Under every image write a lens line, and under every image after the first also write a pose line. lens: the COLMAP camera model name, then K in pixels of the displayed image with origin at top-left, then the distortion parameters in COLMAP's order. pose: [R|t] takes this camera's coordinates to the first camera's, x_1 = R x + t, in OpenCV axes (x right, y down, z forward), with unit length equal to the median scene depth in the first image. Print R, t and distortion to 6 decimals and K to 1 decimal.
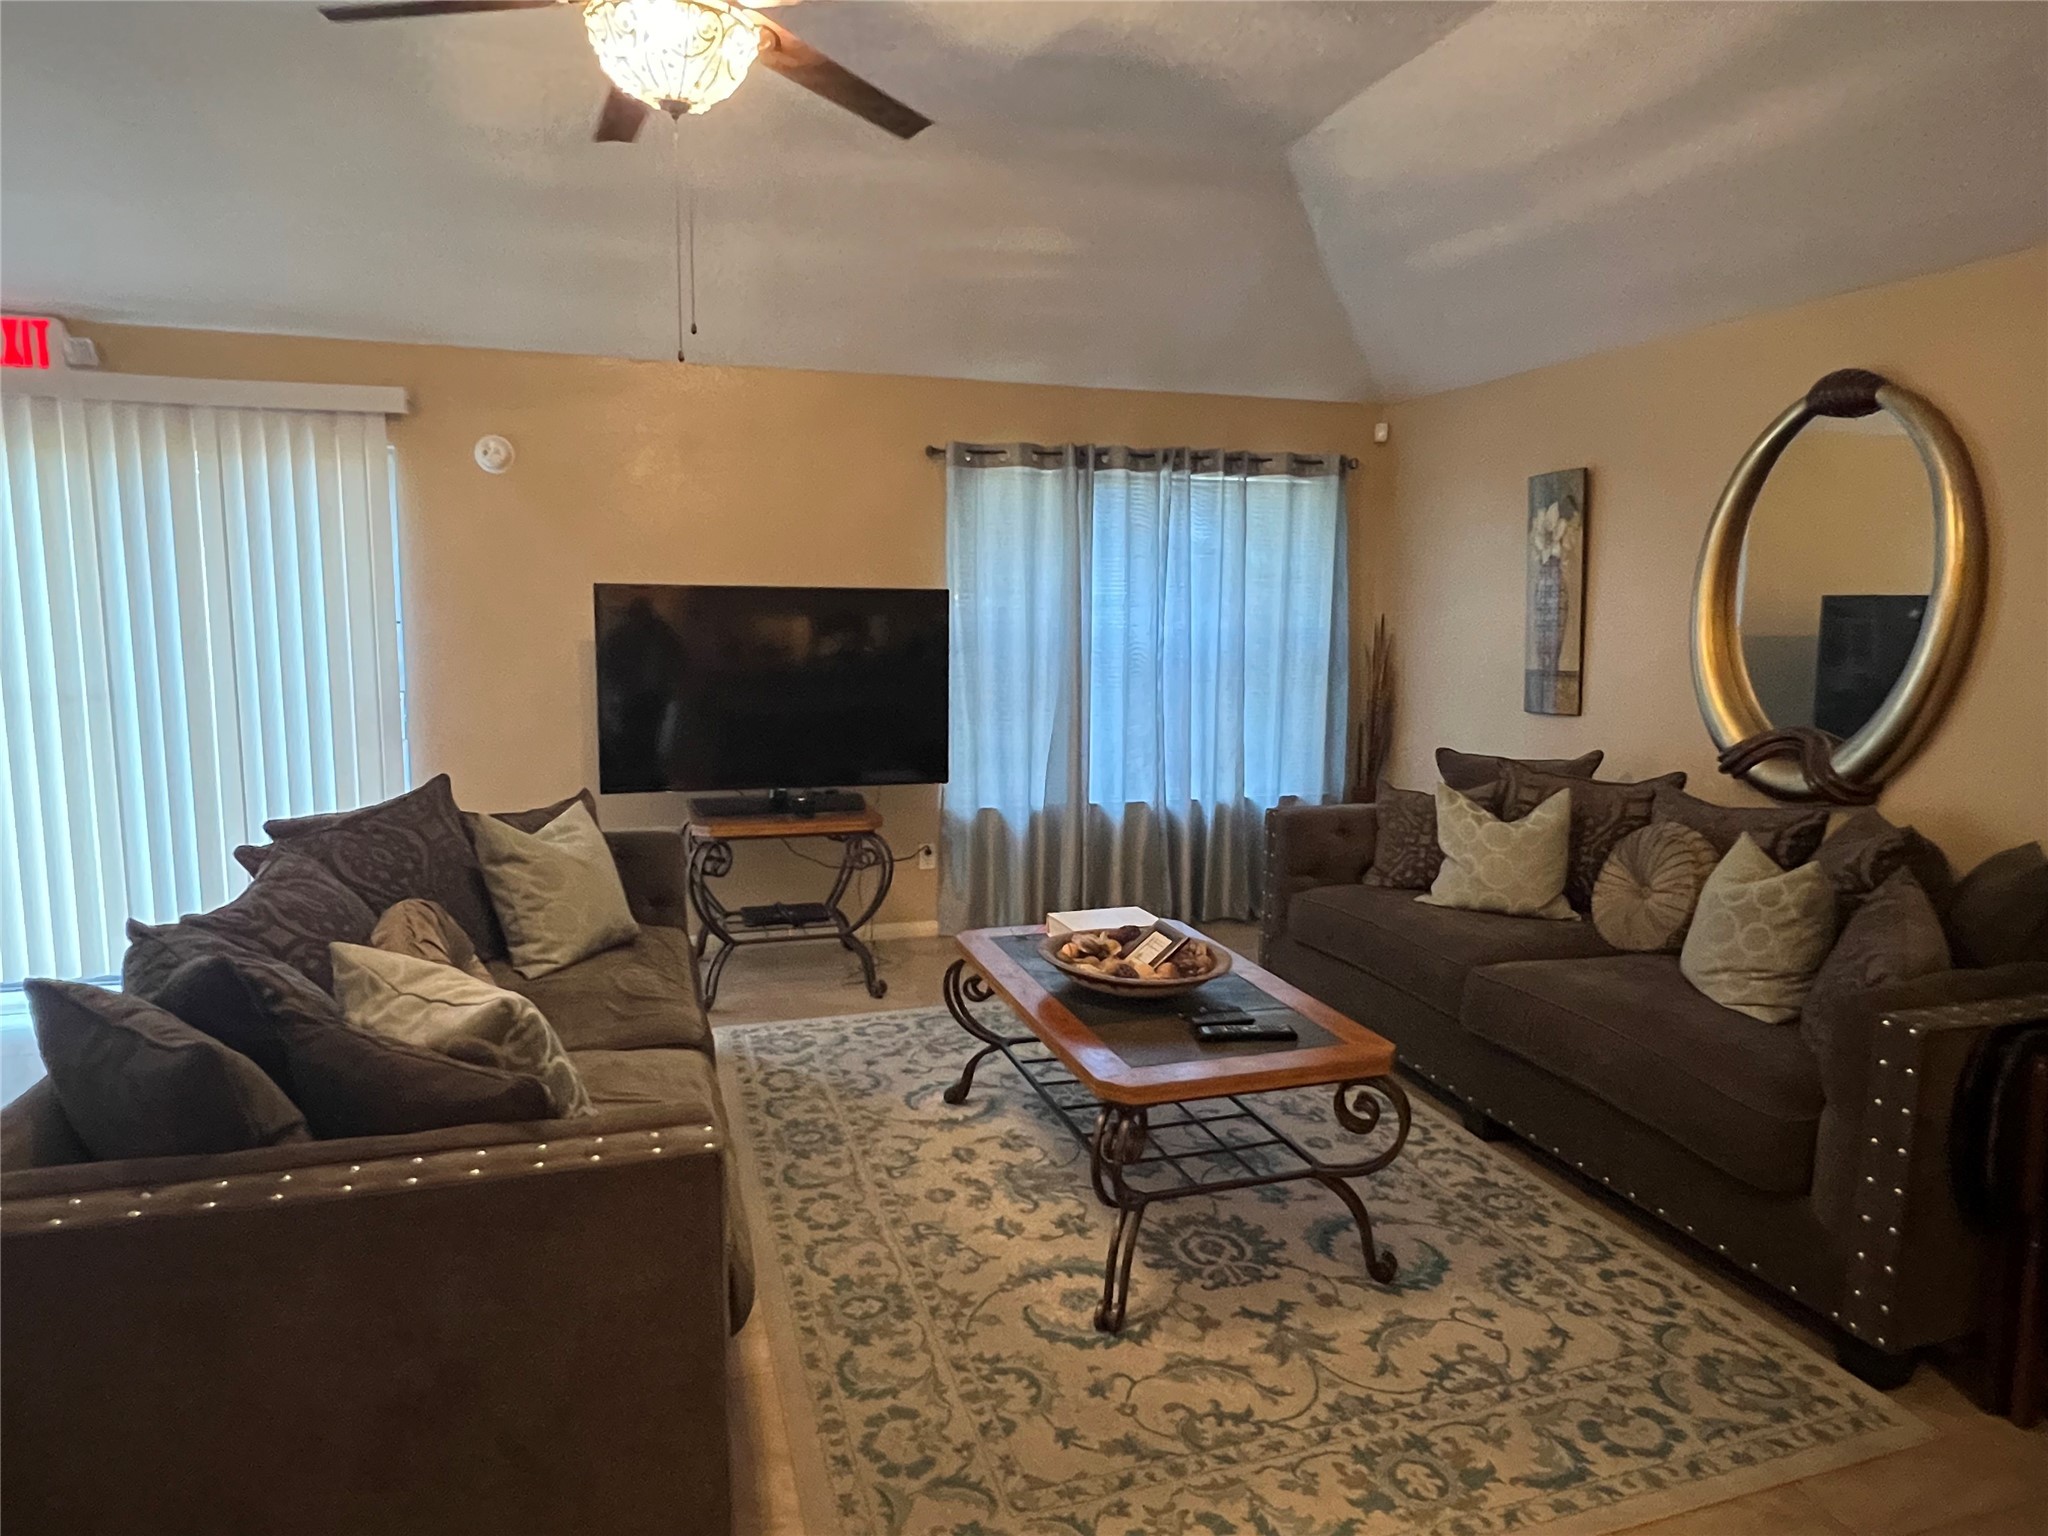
lens RADIAL K [[1267.5, 0, 1024.0], [0, 1267.5, 768.0], [0, 0, 1]] dist [-0.003069, -0.000208]
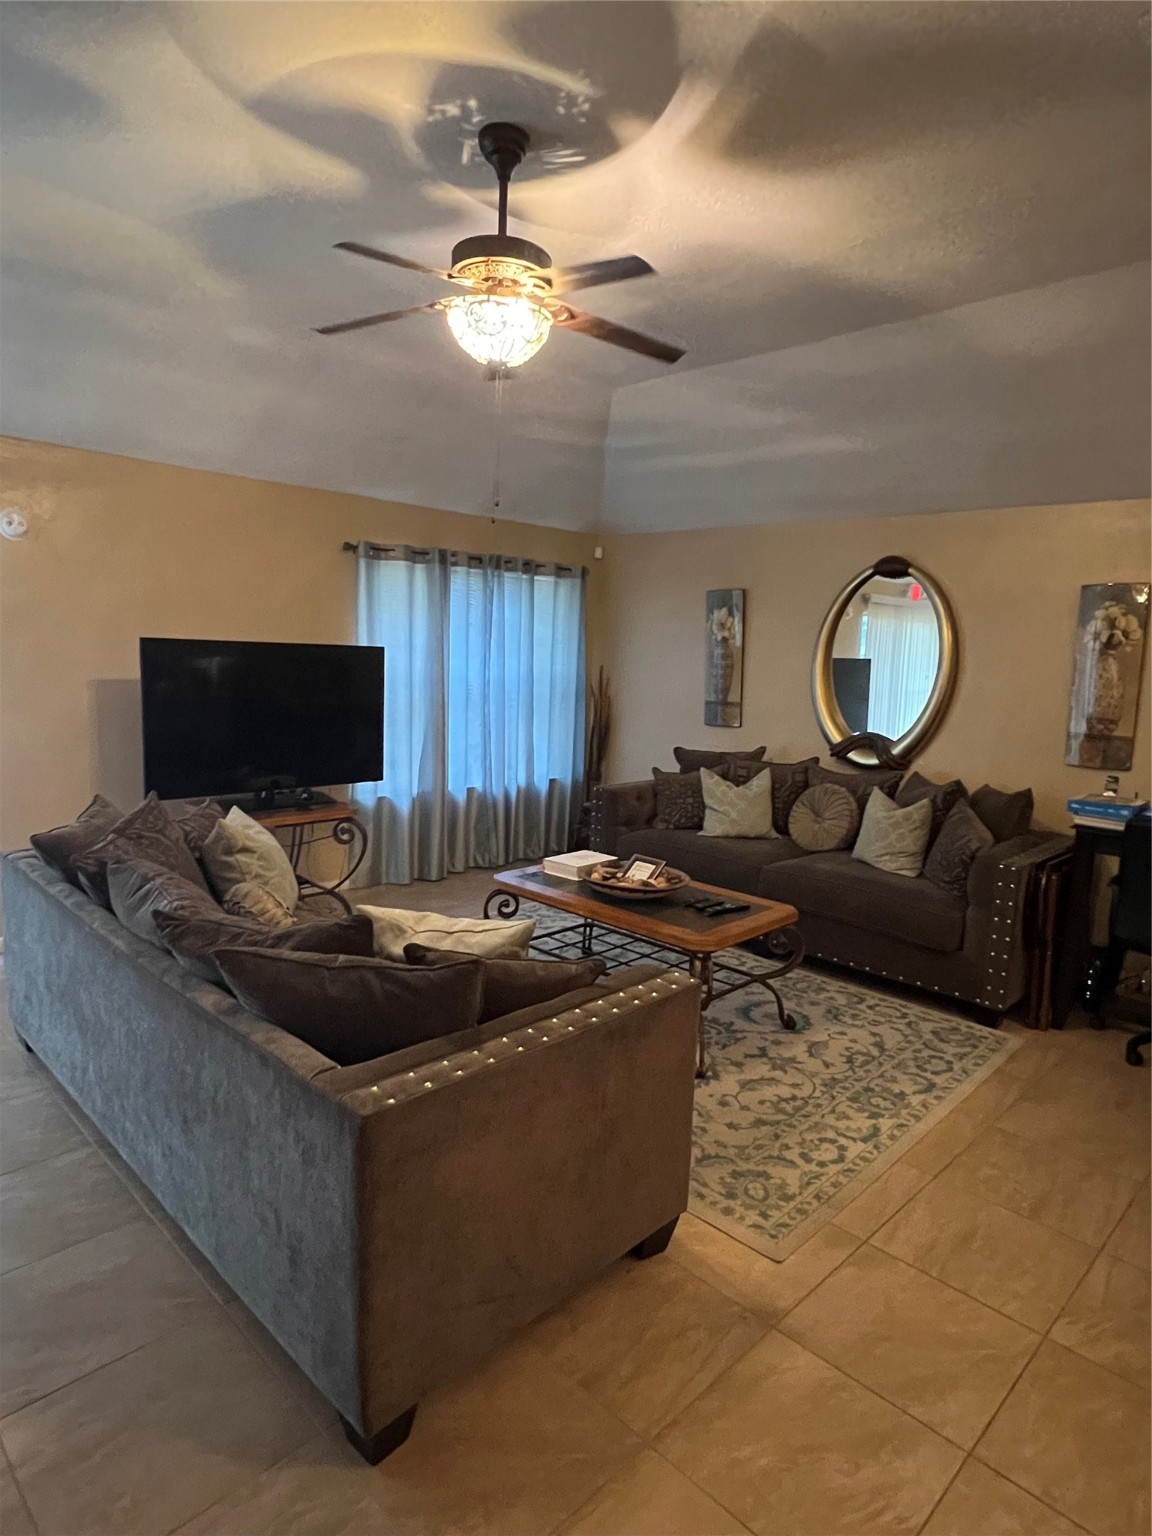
lens RADIAL K [[950.6, 0, 576.0], [0, 950.6, 768.0], [0, 0, 1]] dist [-0.003069, -0.000208]
pose [[0.865393, -0.039851, 0.499507, -0.532433], [0.032969, 0.999201, 0.022599, -0.025241], [-0.500009, -0.003089, 0.866015, -0.062487]]
